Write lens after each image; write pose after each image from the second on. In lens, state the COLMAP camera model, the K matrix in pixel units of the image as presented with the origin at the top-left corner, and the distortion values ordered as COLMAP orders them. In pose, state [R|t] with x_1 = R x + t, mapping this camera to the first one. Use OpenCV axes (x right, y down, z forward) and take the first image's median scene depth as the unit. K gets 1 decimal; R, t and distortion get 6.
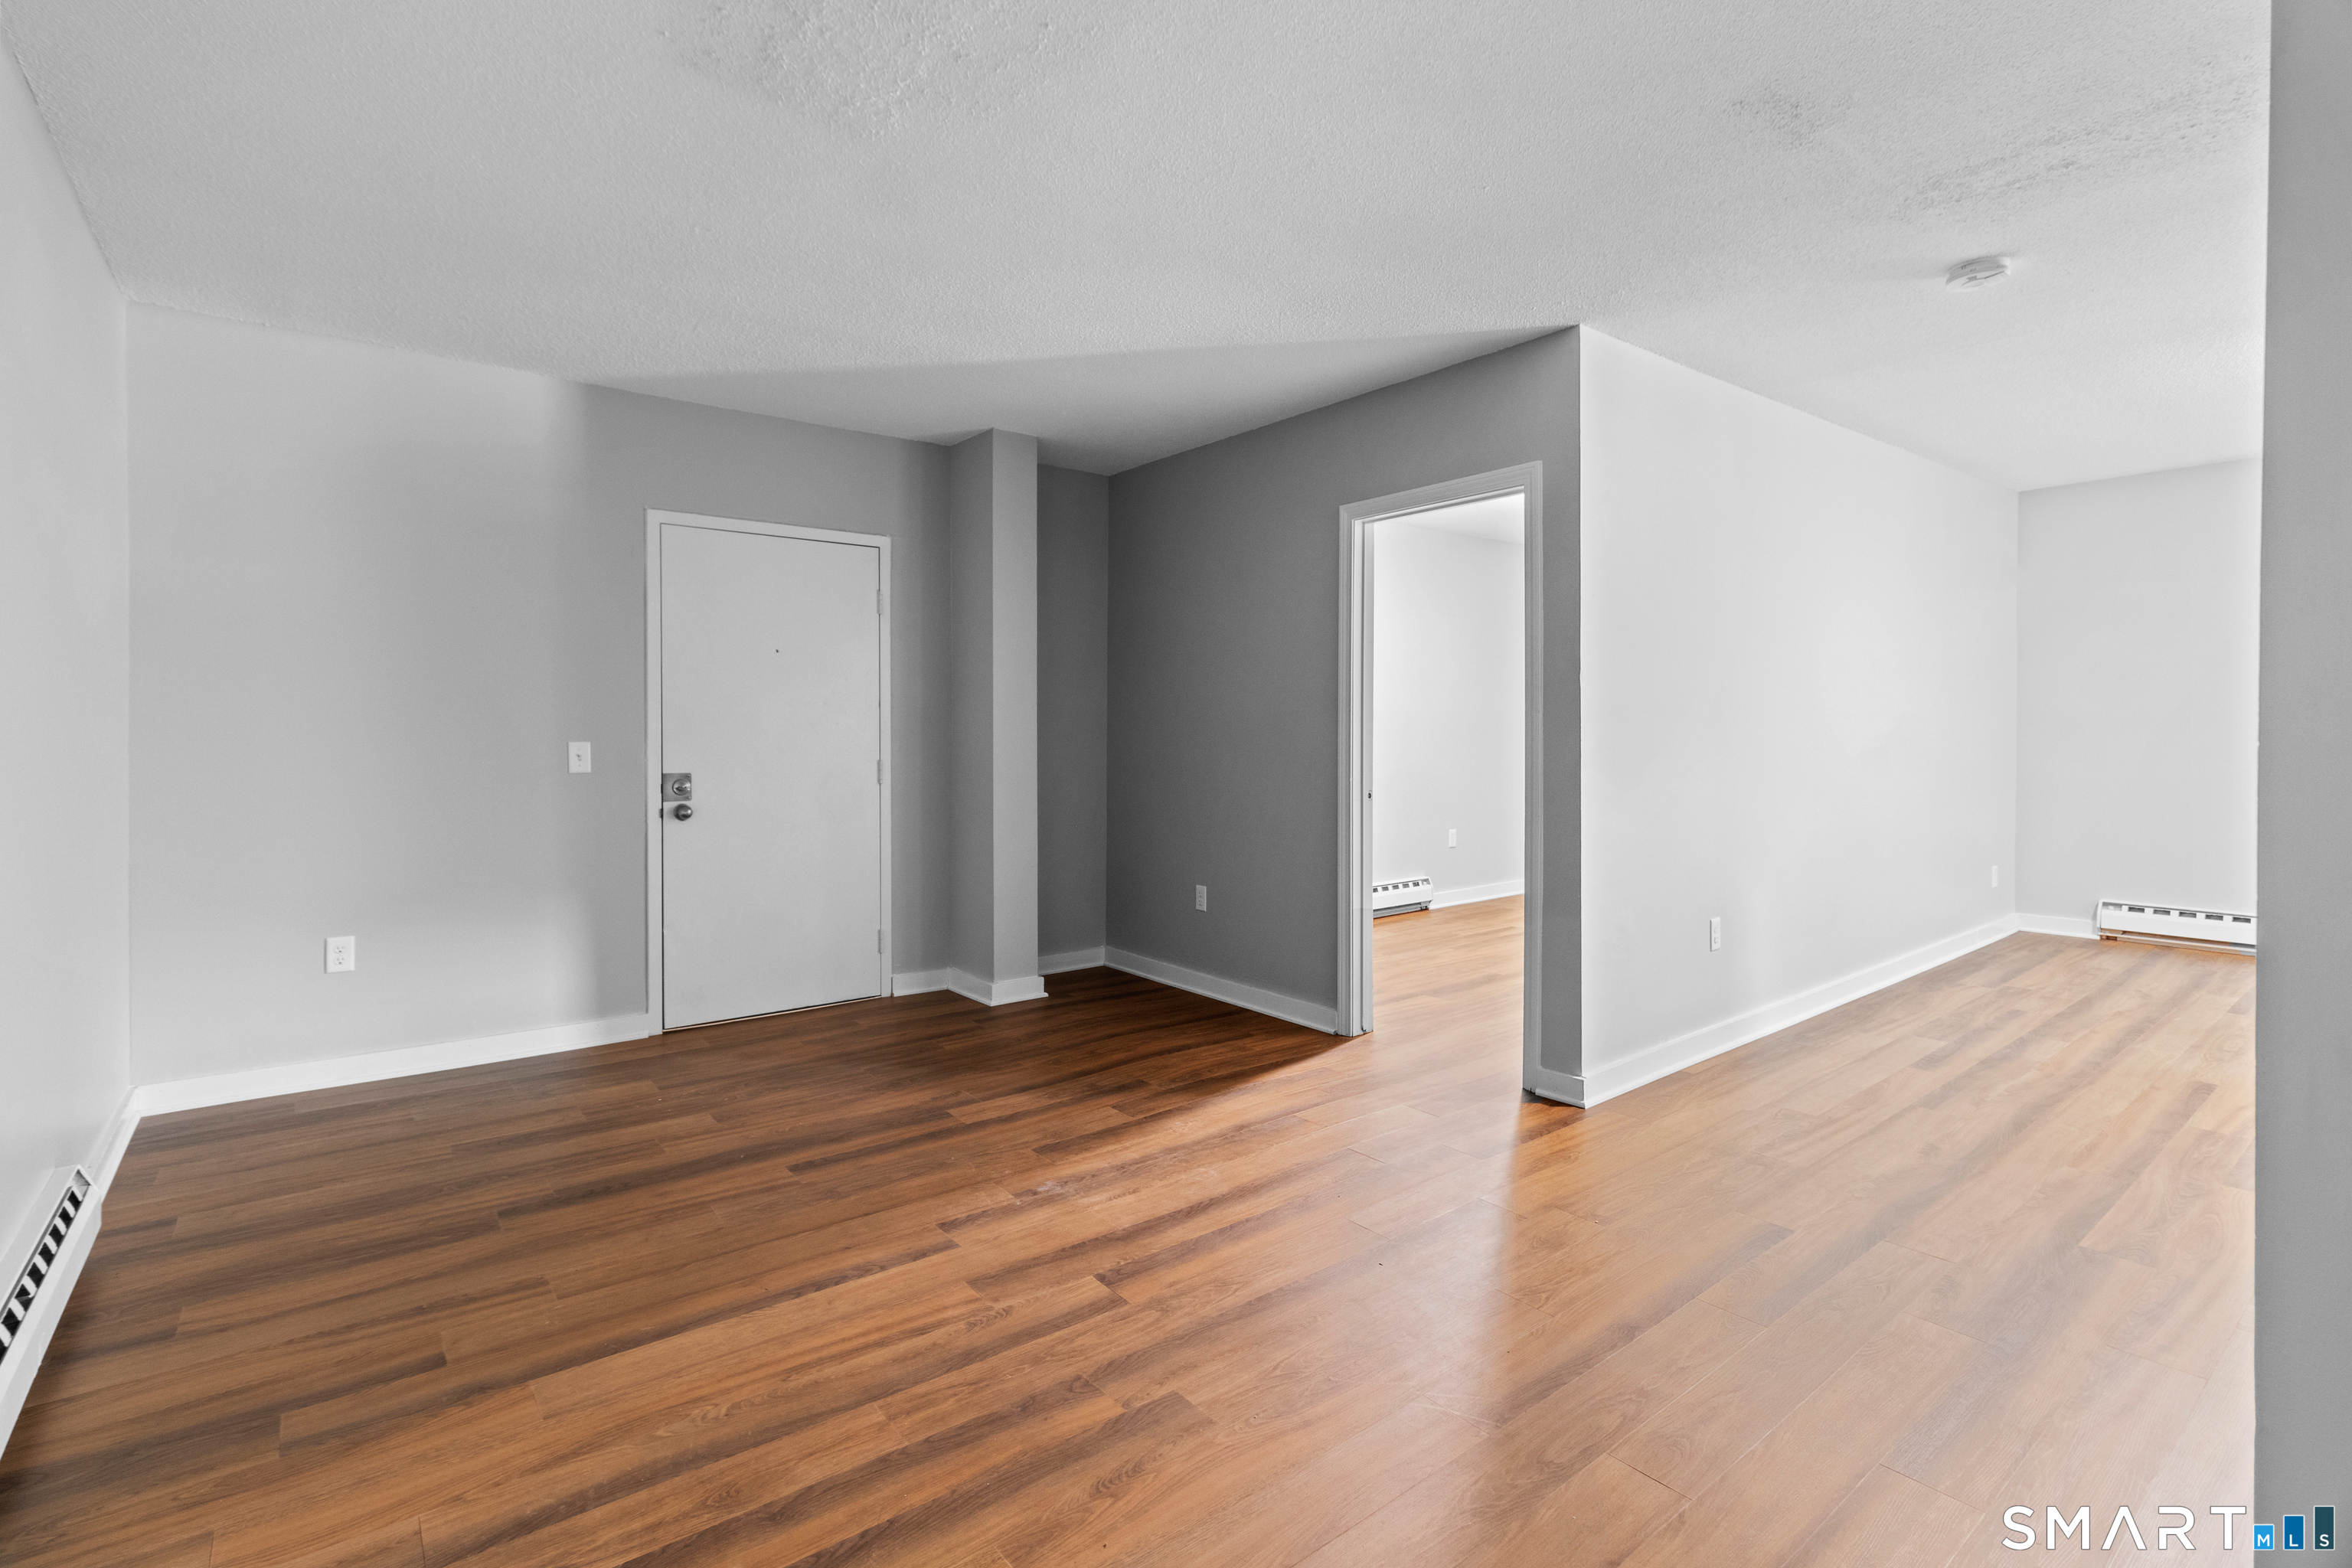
lens RADIAL K [[1085.1, 0, 1172.6], [0, 1085.1, 741.1], [0, 0, 1]] dist [0.003561, 0.000621]
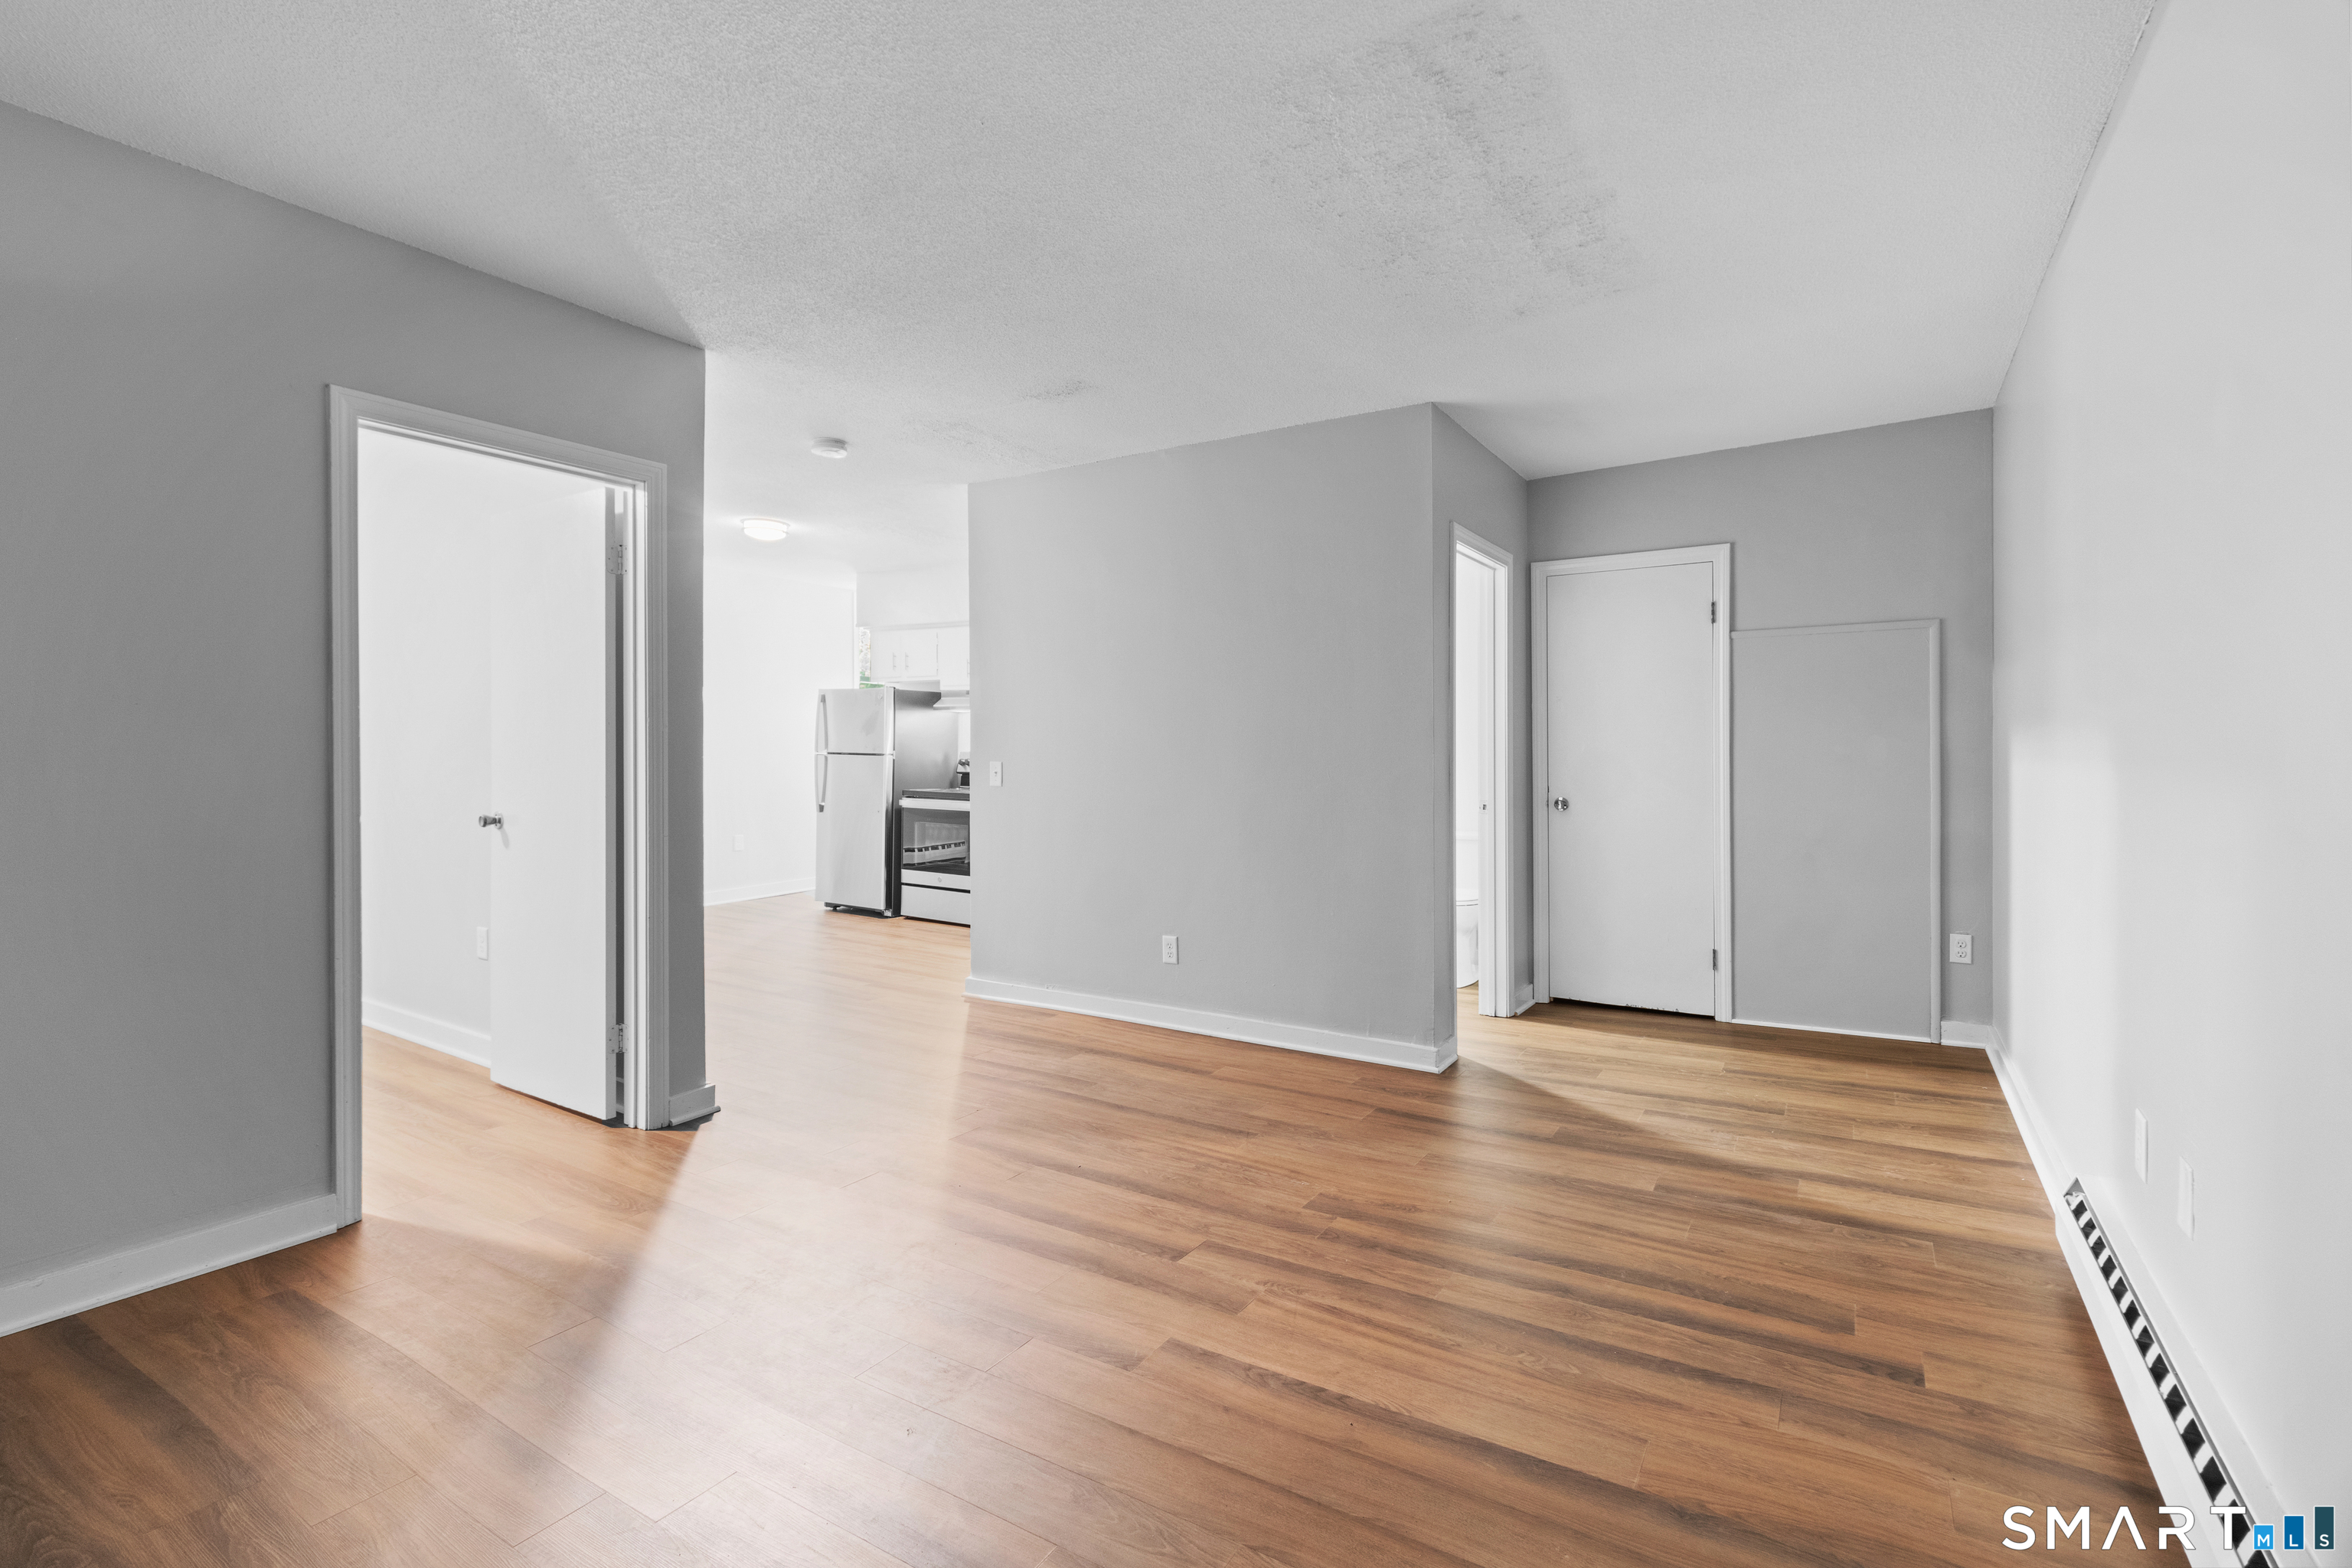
lens RADIAL K [[1085.1, 0, 1158.3], [0, 1085.1, 762.6], [0, 0, 1]] dist [0.003561, 0.000621]
pose [[-0.325266, -0.011021, 0.945558, -1.181528], [0.005335, 0.999895, 0.013490, -0.009783], [-0.945608, 0.009433, -0.325173, 1.505968]]
